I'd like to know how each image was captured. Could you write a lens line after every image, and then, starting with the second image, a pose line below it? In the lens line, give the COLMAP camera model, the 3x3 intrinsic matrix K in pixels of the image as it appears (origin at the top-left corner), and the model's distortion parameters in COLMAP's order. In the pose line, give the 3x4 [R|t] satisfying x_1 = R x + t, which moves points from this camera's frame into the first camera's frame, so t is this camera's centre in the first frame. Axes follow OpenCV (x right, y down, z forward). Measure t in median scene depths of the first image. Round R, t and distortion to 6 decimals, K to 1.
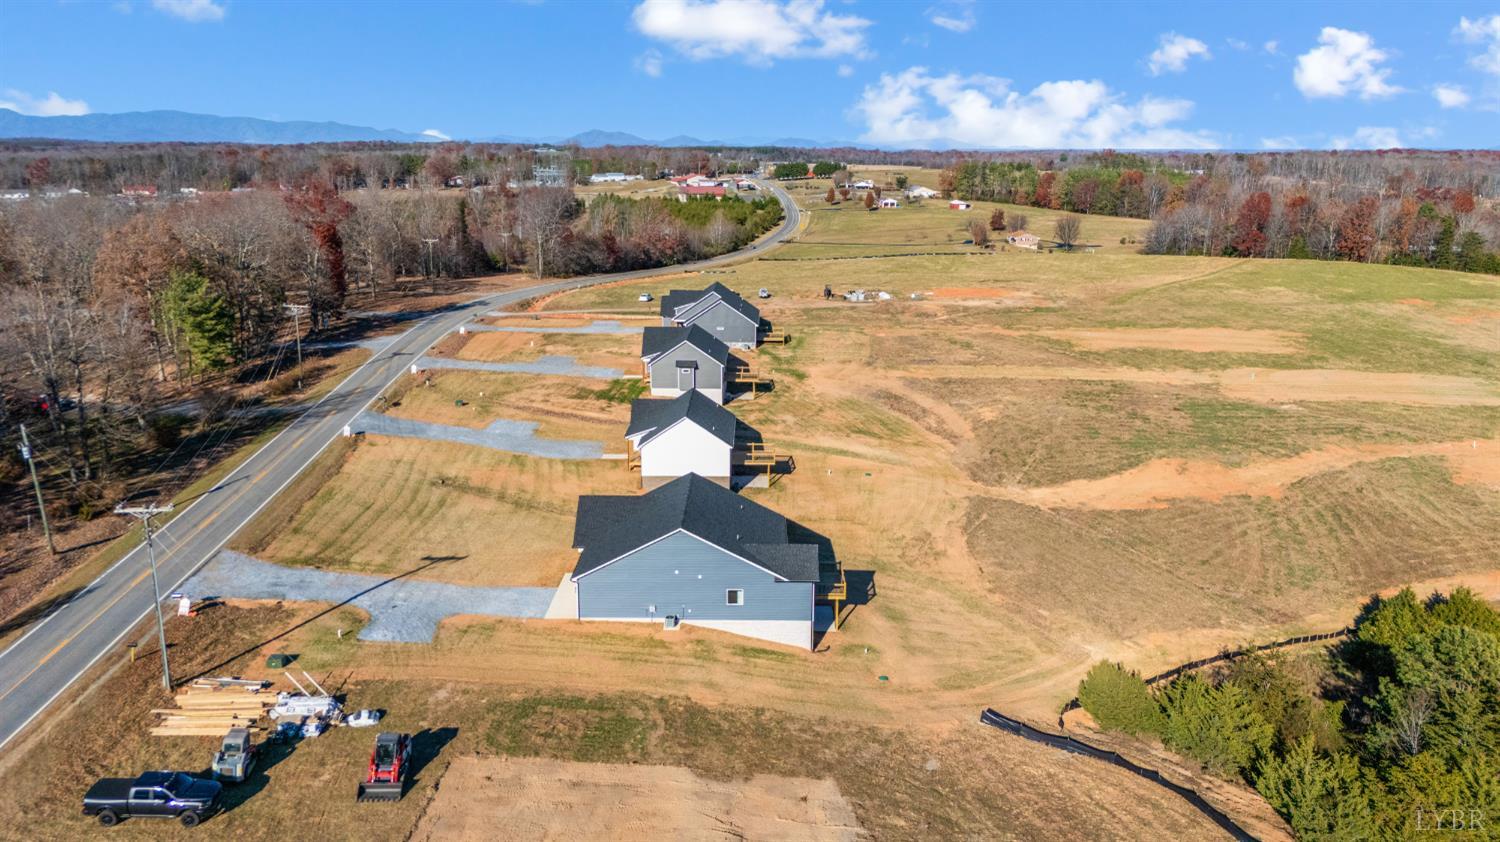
lens RADIAL K [[1055.0, 0, 750.0], [0, 1055.0, 421.0], [0, 0, 1]] dist [-0.006580, -0.002318]
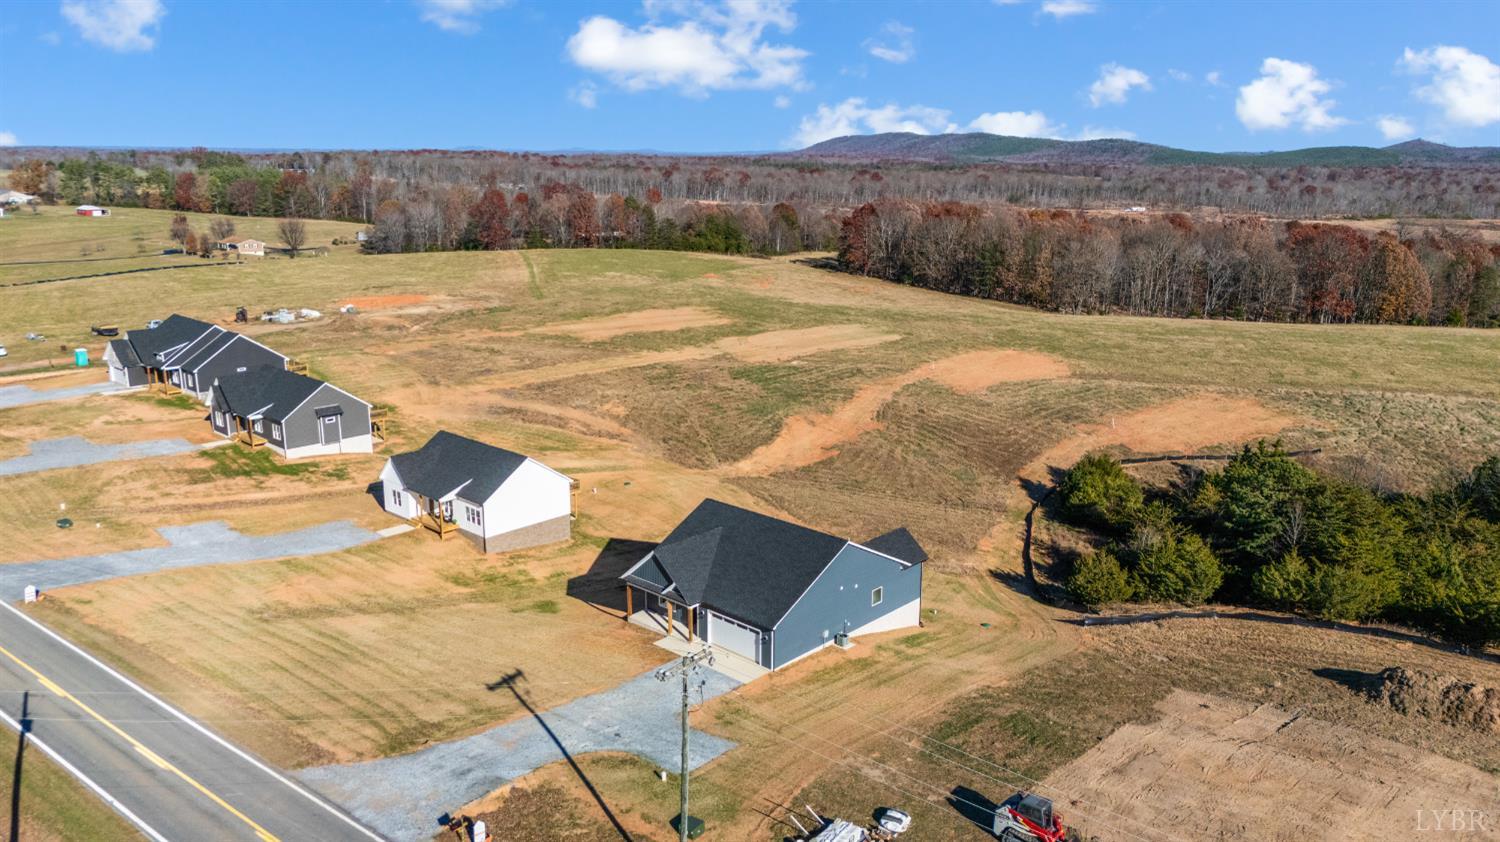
lens RADIAL K [[1048.2, 0, 746.3], [0, 1048.2, 370.1], [0, 0, 1]] dist [0.024320, 0.000812]
pose [[0.695102, -0.140154, 0.705117, -0.130056], [0.171850, 0.984771, 0.026331, -0.016438], [-0.698069, 0.102871, 0.708602, 0.055553]]
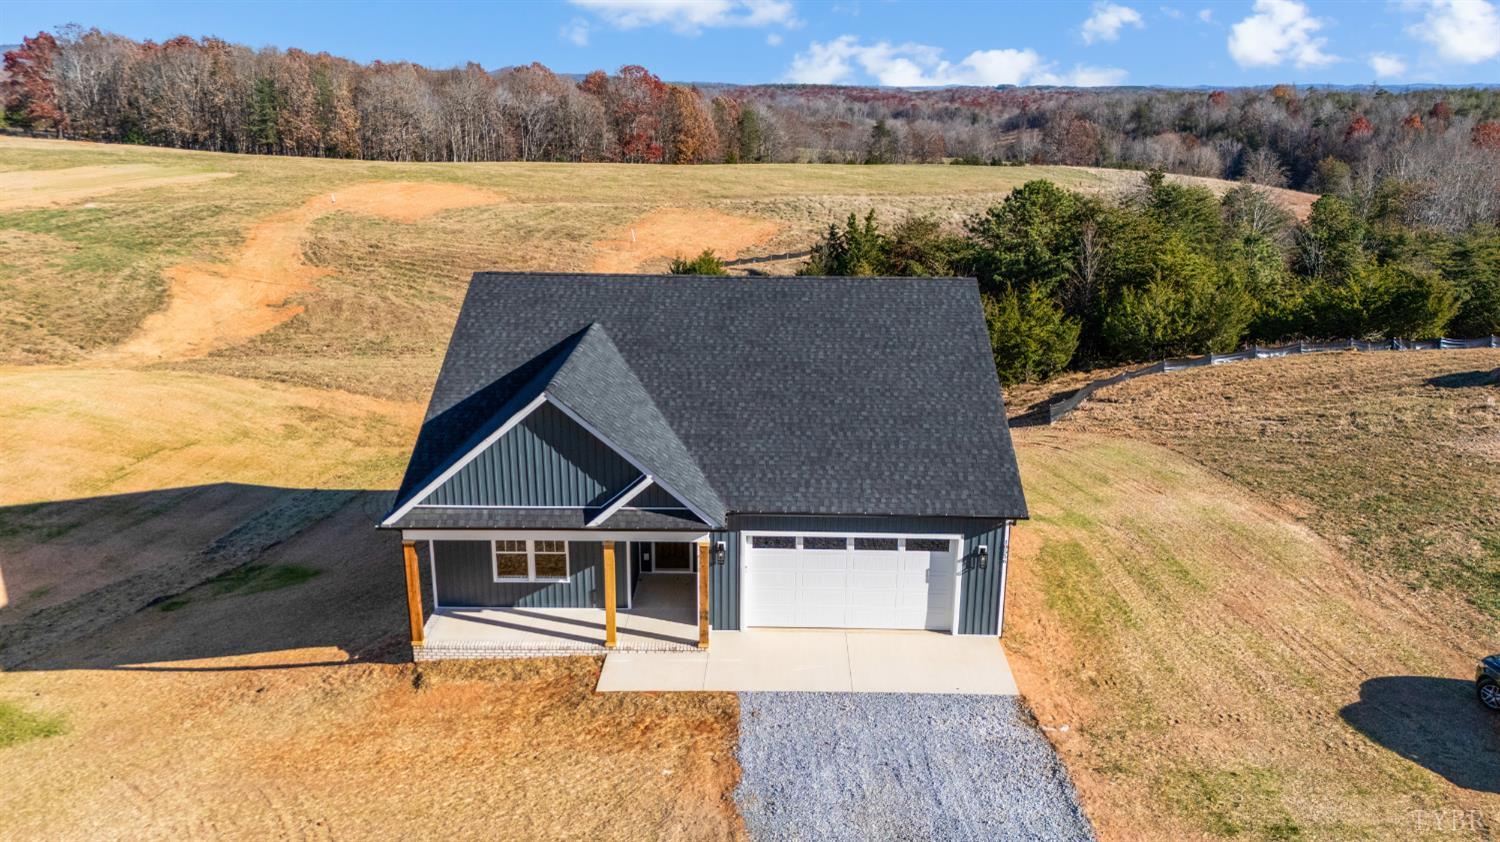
lens RADIAL K [[1100.4, 0, 750.0], [0, 1100.4, 421.0], [0, 0, 1]] dist [0.068598, -0.044096]
pose [[0.047363, -0.303720, 0.951583, -0.076989], [0.232166, 0.929910, 0.285247, 0.002109], [-0.971522, 0.207415, 0.114557, 0.167889]]
